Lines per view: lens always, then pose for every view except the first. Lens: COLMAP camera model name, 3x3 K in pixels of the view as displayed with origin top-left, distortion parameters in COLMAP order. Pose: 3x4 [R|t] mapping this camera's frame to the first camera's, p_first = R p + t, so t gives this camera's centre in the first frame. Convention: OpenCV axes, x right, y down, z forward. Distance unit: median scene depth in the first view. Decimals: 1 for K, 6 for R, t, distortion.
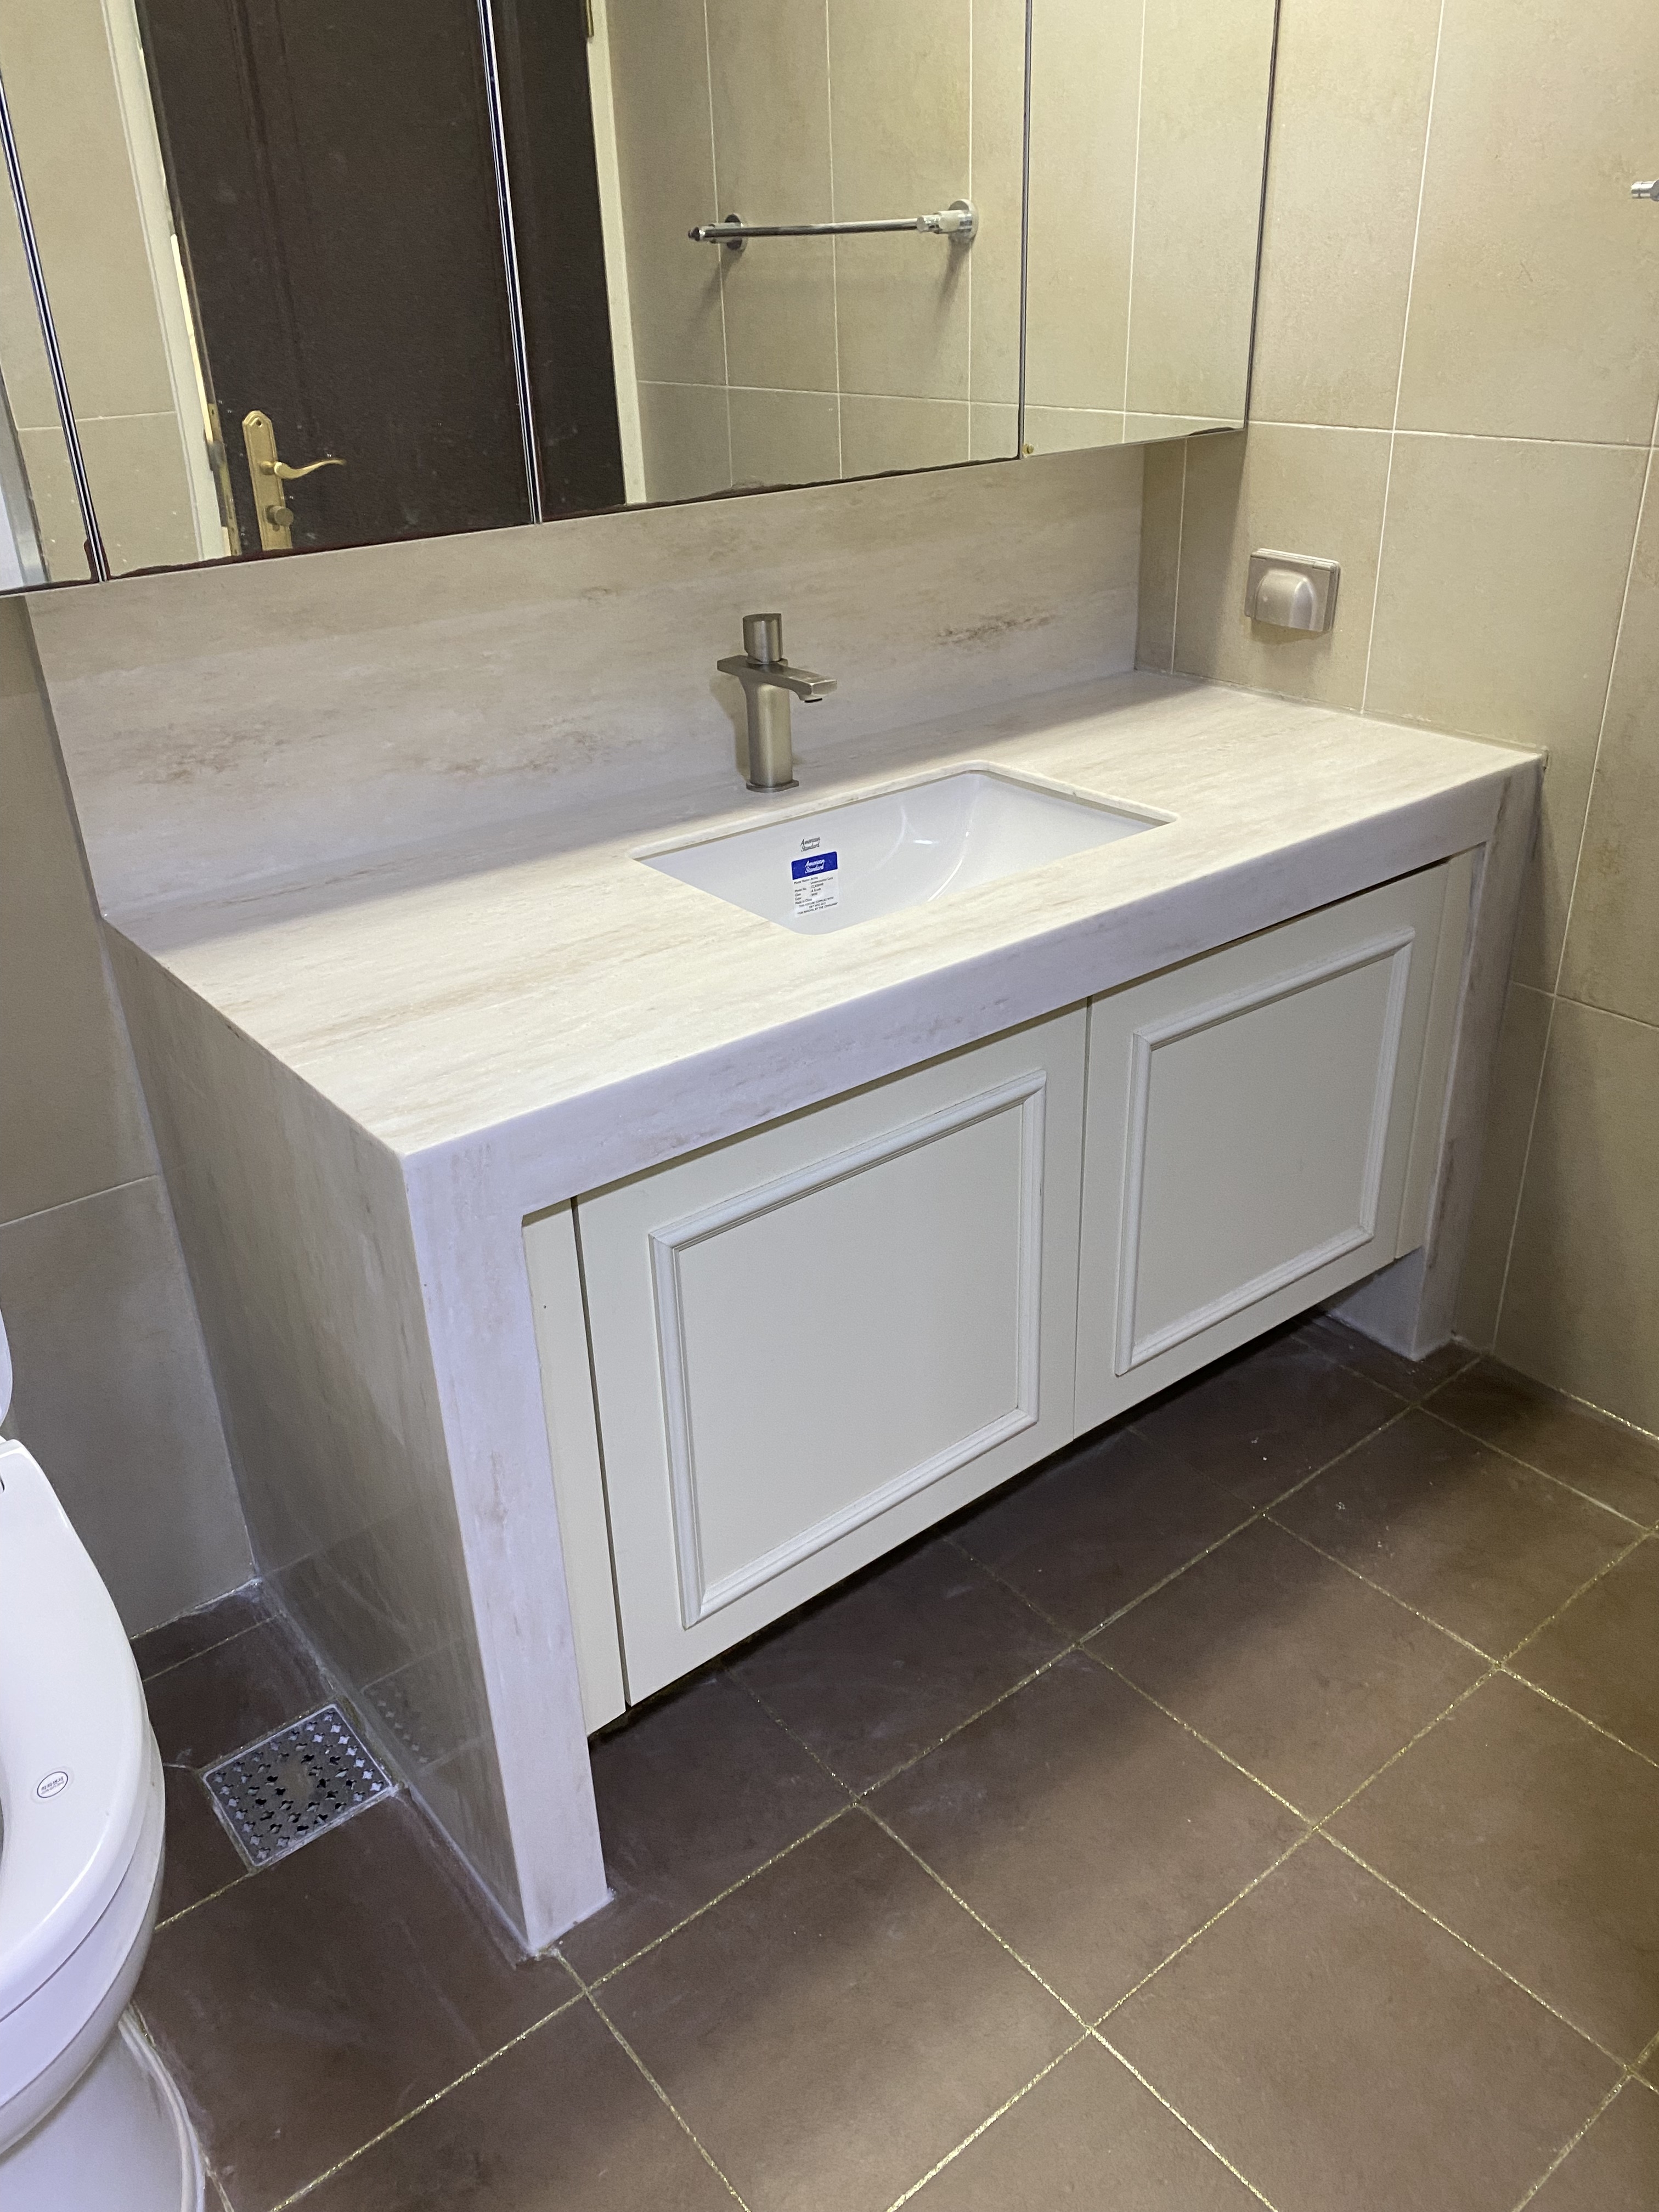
lens RADIAL K [[1673.5, 0, 829.5], [0, 1673.5, 1106.0], [0, 0, 1]] dist [0.002772, 0.003794]
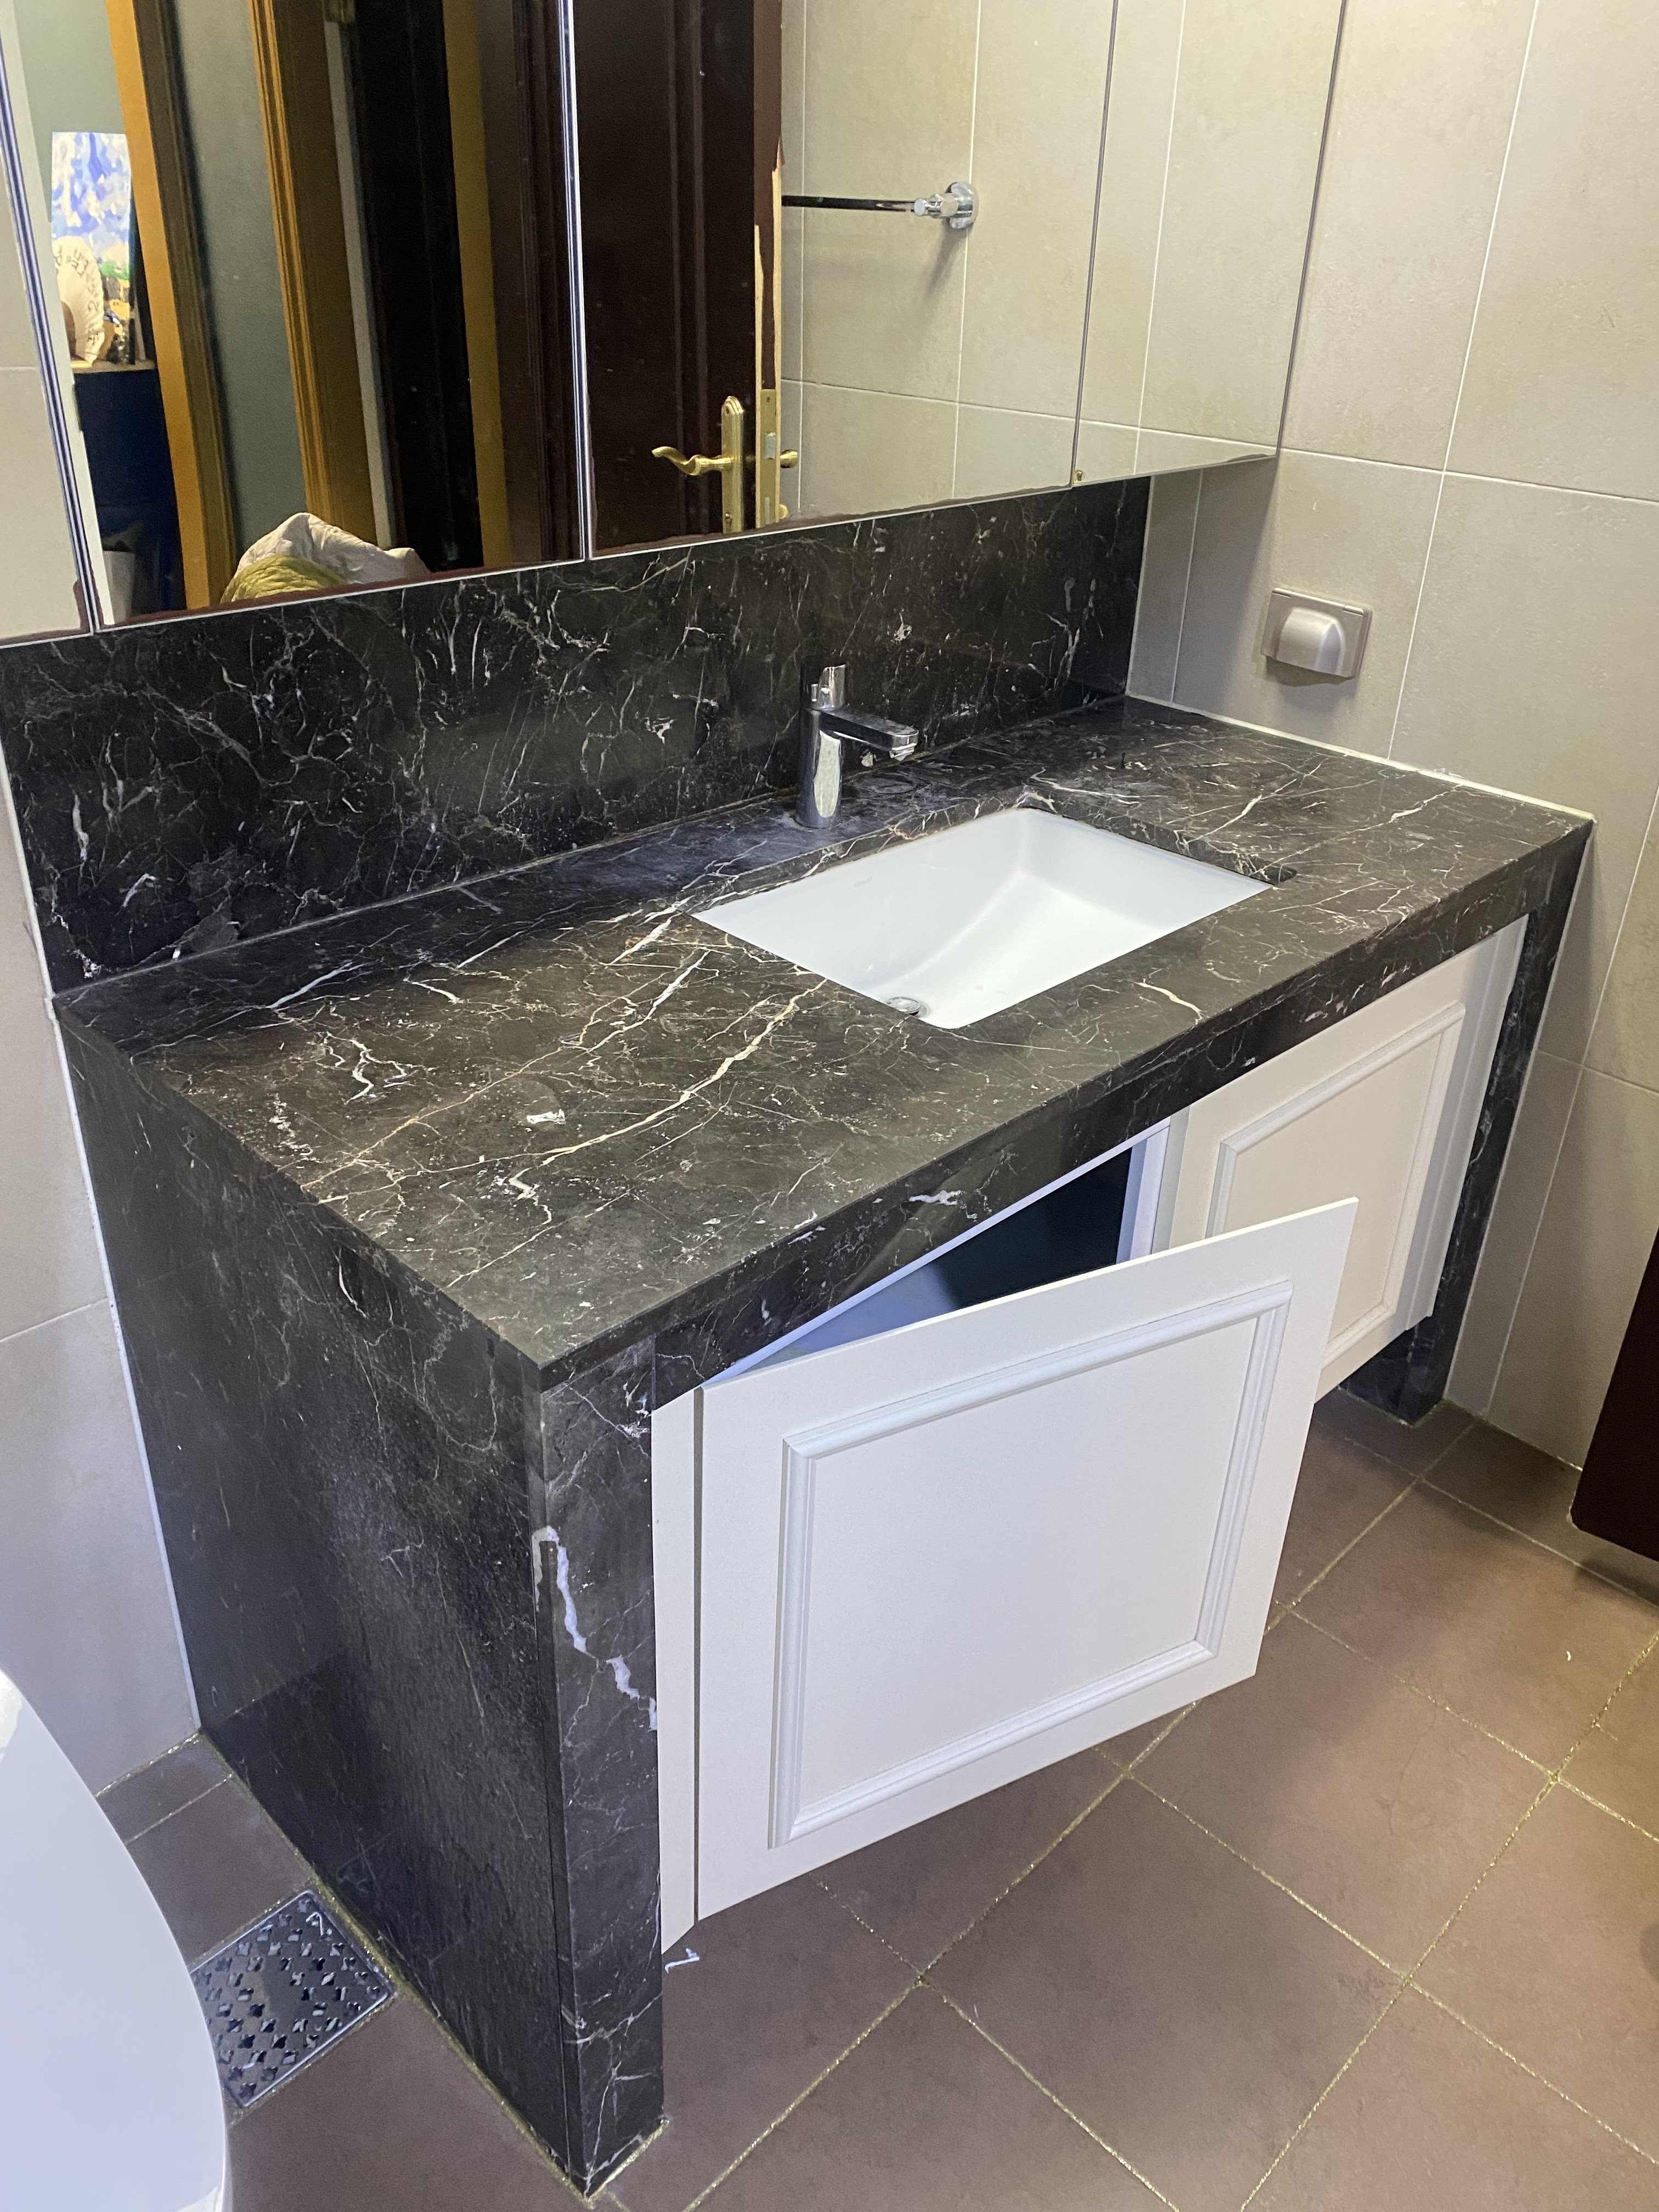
lens RADIAL K [[1648.4, 0, 829.5], [0, 1648.4, 1106.0], [0, 0, 1]] dist [0.001055, -0.002165]
pose [[0.991607, -0.000906, 0.129287, -0.122676], [-0.003751, 0.999353, 0.035776, -0.076171], [-0.129236, -0.035961, 0.990962, 0.109345]]
